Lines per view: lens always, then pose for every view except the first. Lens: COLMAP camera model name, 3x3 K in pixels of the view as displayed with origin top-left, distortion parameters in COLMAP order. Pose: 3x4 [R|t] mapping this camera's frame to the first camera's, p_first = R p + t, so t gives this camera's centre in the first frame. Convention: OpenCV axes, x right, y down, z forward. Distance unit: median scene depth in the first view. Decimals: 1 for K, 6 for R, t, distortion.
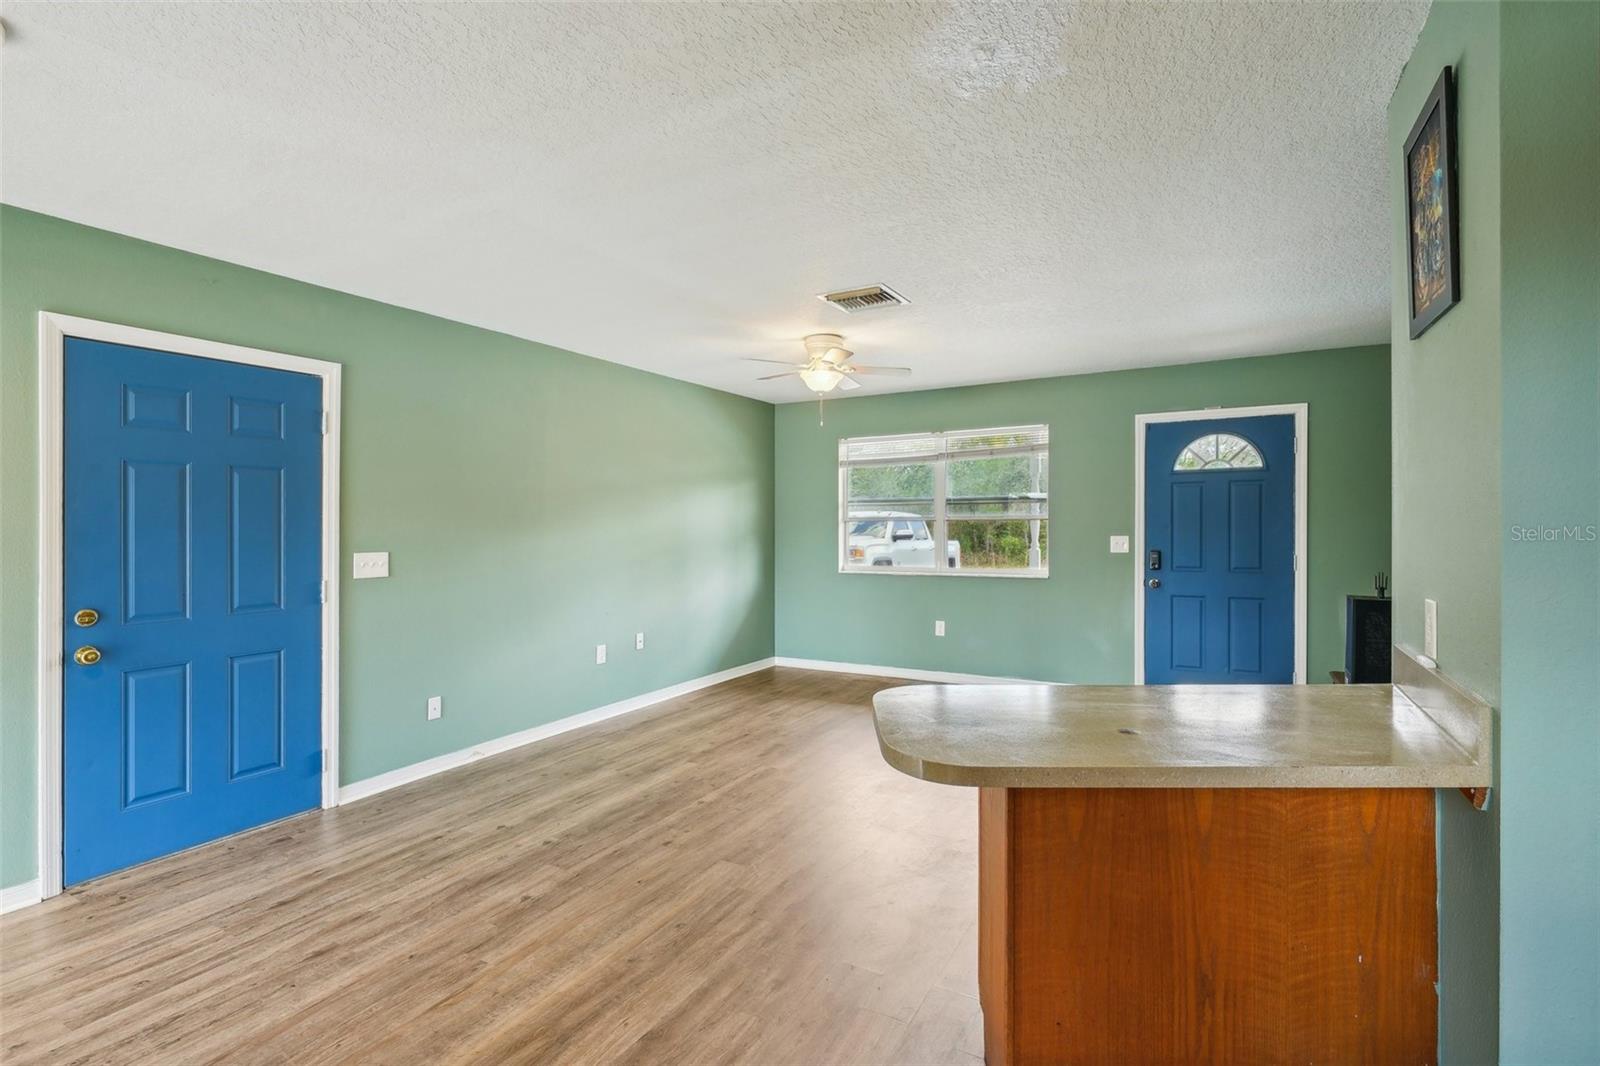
lens RADIAL K [[753.8, 0, 772.2], [0, 753.8, 519.5], [0, 0, 1]] dist [-0.003544, -0.000383]
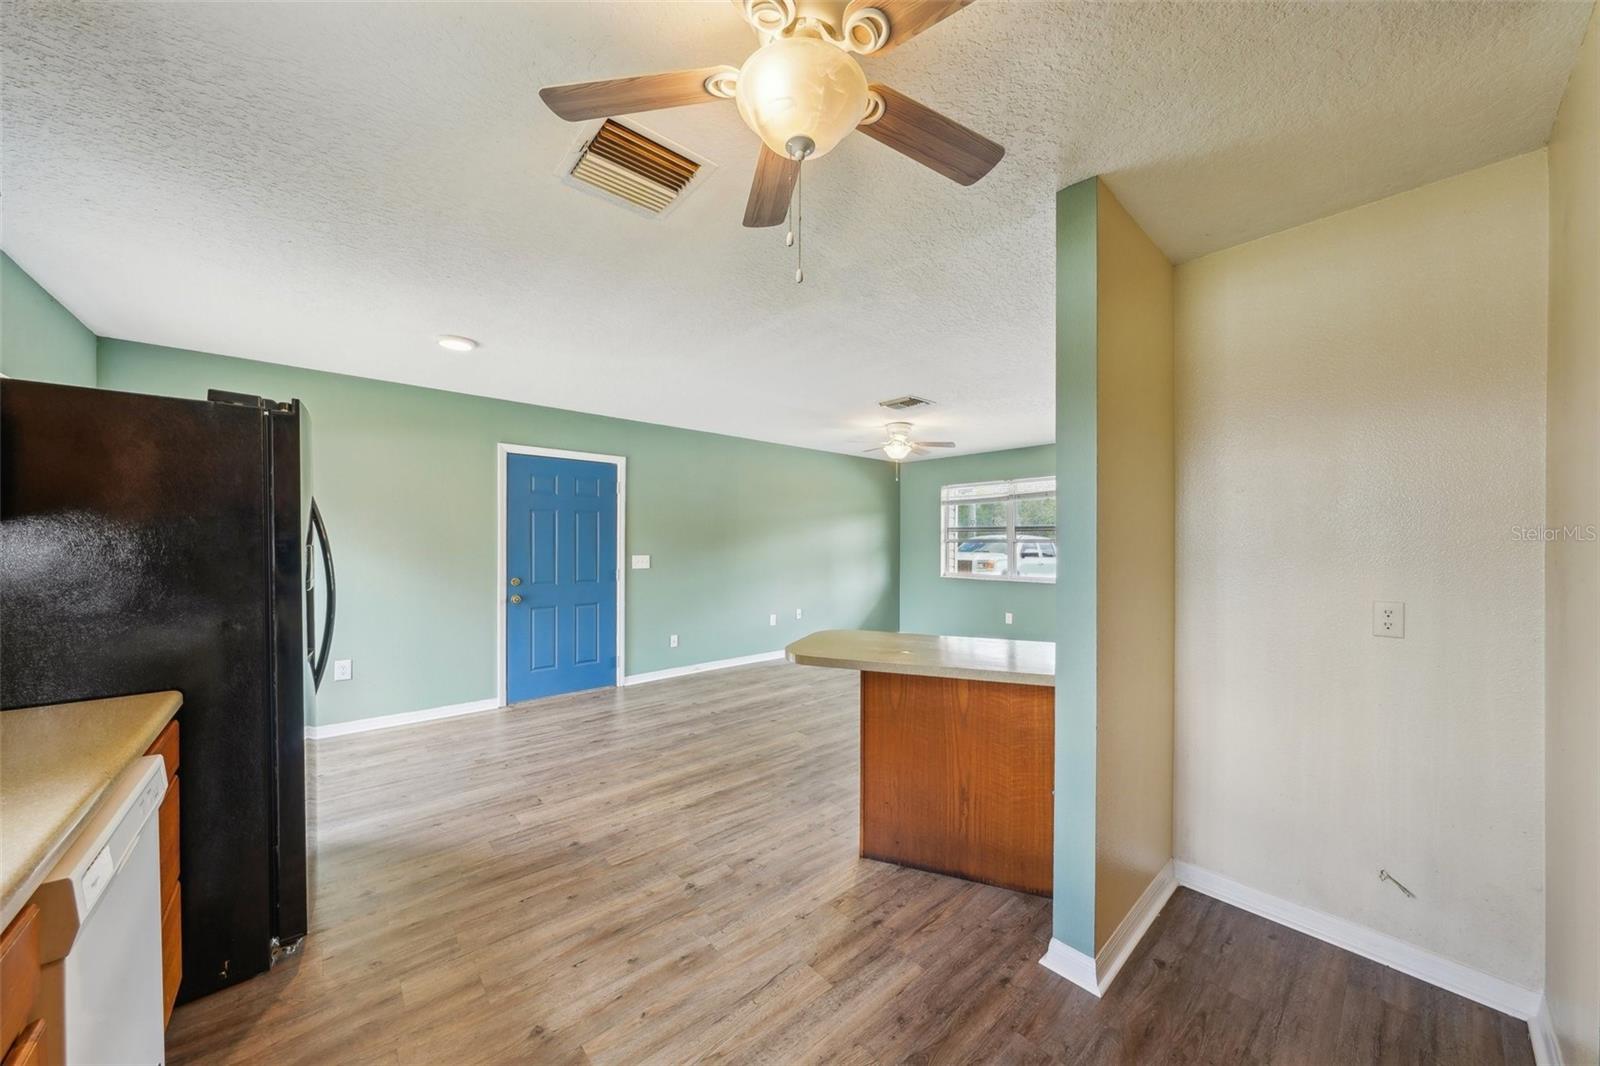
lens RADIAL K [[538.7, 0, 778.7], [0, 538.7, 550.2], [0, 0, 1]] dist [-0.010623, -0.000101]
pose [[0.943409, 0.016245, -0.331234, 0.223910], [-0.009672, 0.999722, 0.021482, -0.001804], [0.331491, -0.017063, 0.943304, -0.150312]]
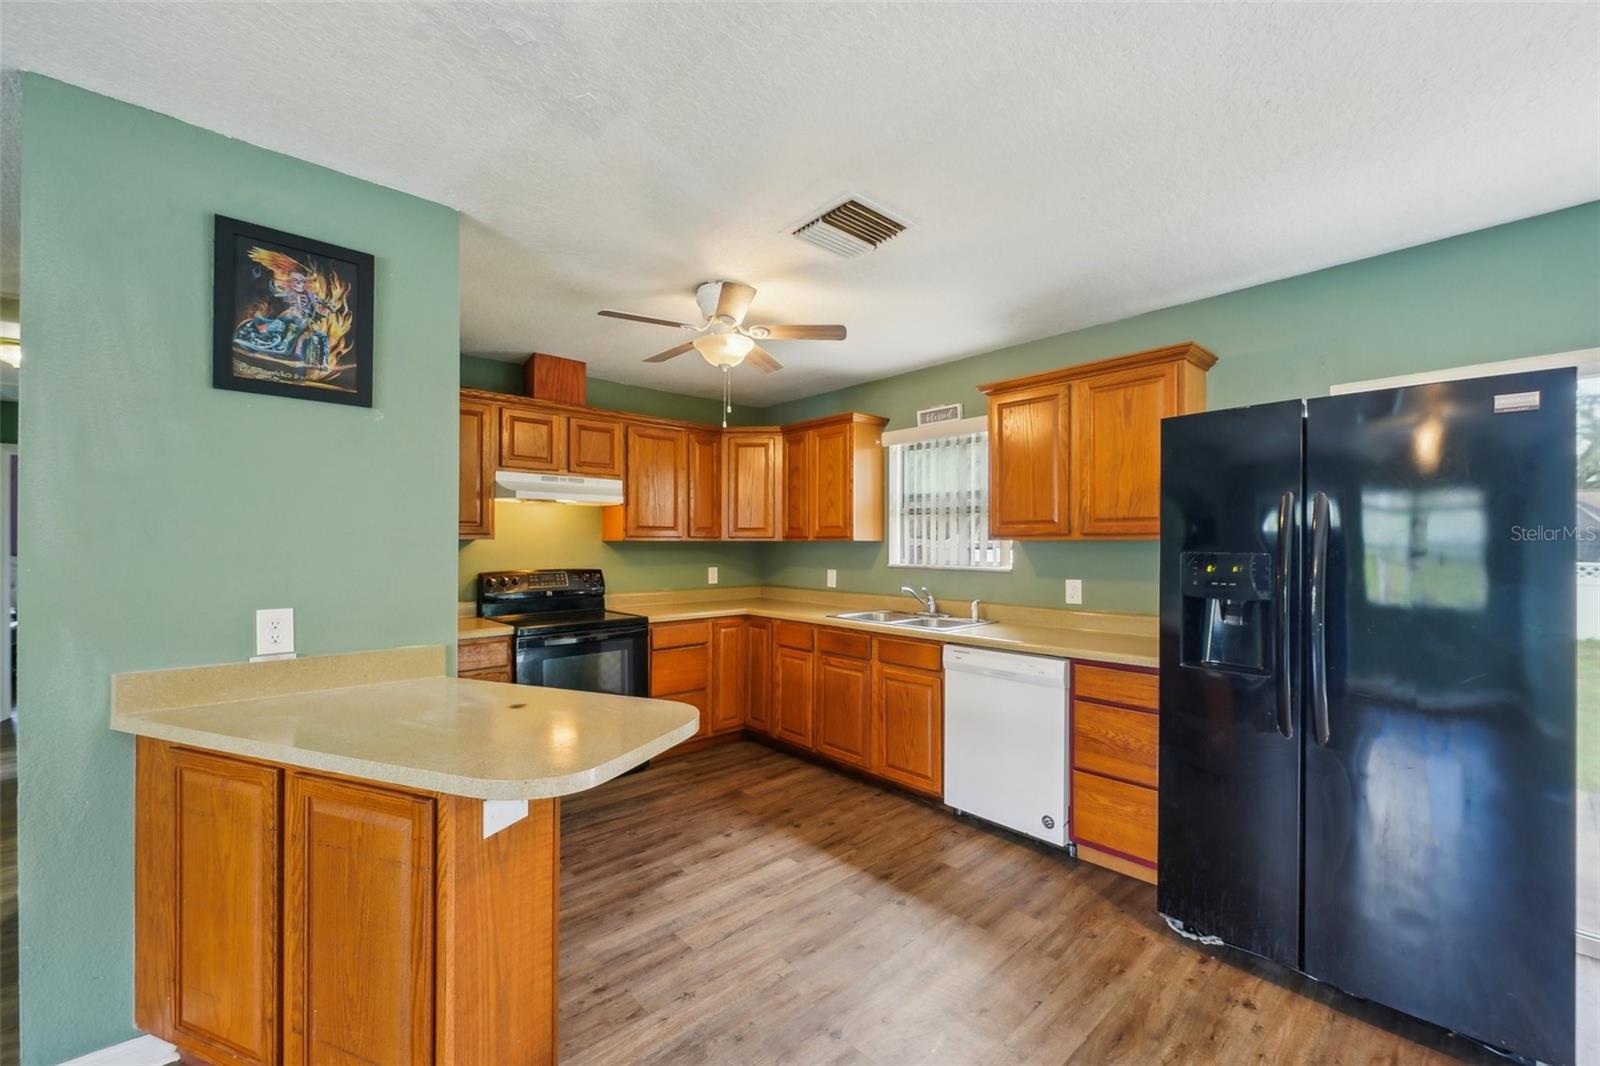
lens RADIAL K [[630.4, 0, 800.7], [0, 630.4, 542.1], [0, 0, 1]] dist [-0.016758, 0.002325]
pose [[-0.959169, 0.009143, 0.282685, -0.118218], [0.006108, 0.999914, -0.011615, 0.004760], [-0.282767, -0.009414, -0.959143, 0.709296]]
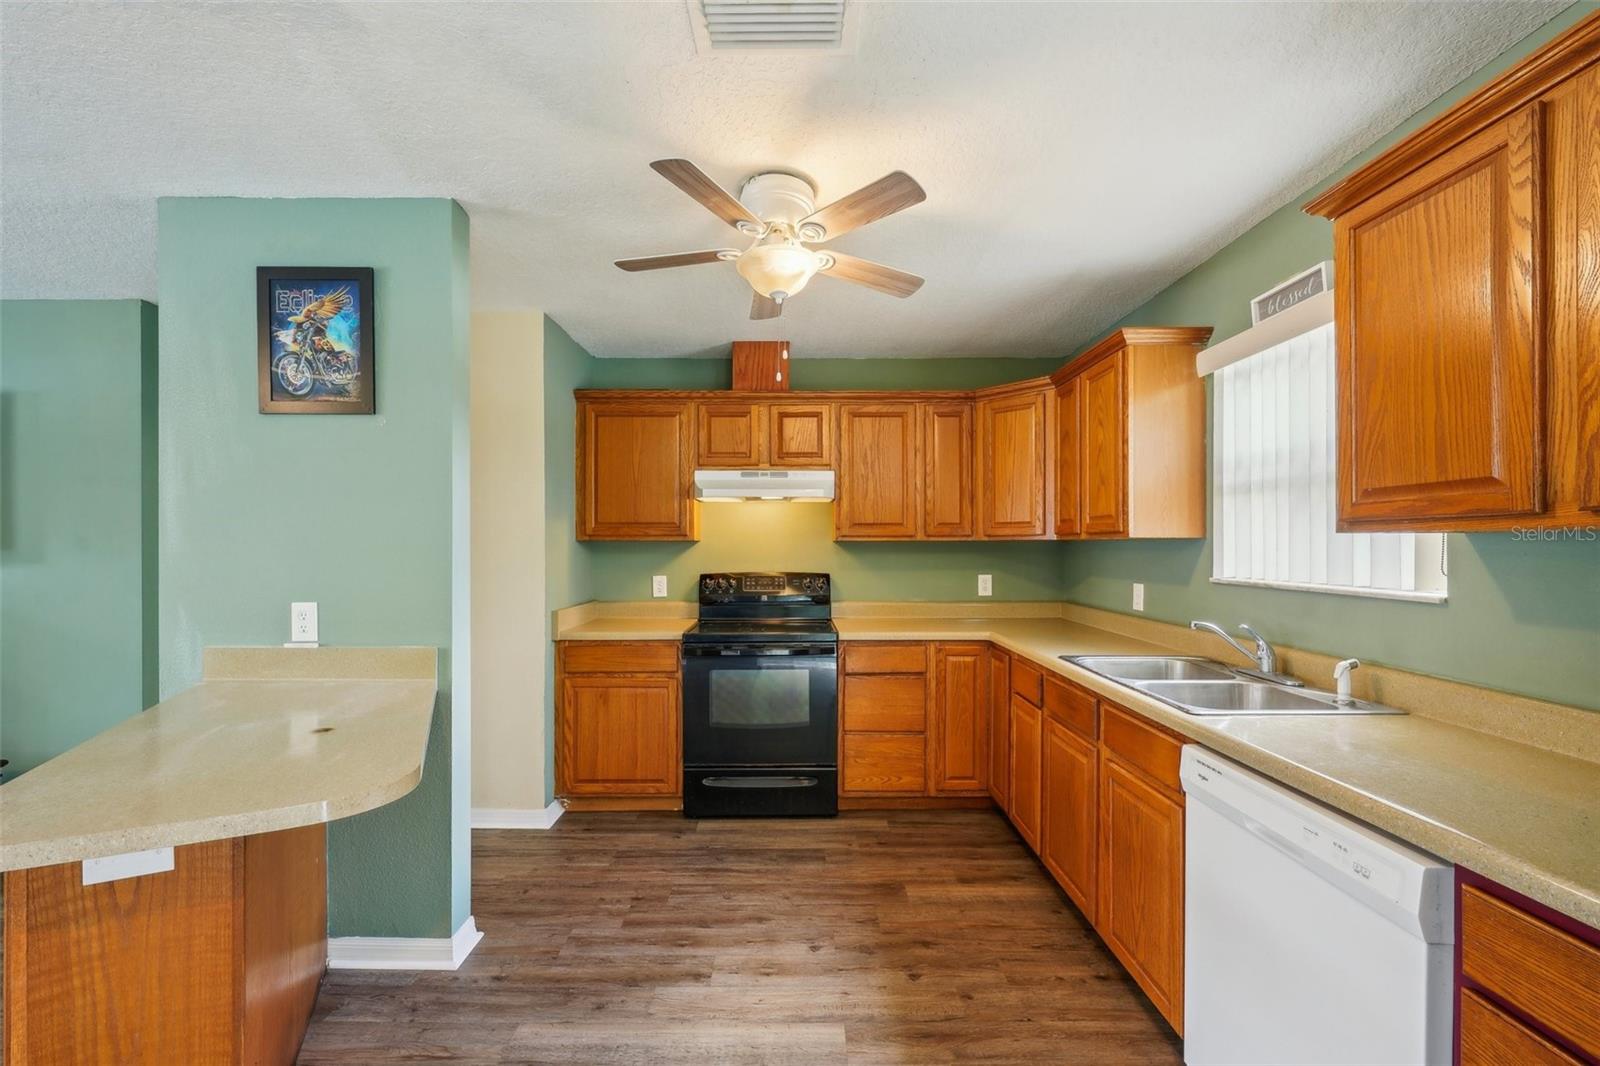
lens RADIAL K [[630.4, 0, 803.4], [0, 630.4, 548.8], [0, 0, 1]] dist [-0.016758, 0.002325]
pose [[-0.521541, 0.007769, 0.853191, -0.266986], [0.001671, 0.999966, -0.008083, 0.006536], [-0.853225, -0.002790, -0.521536, 0.324827]]
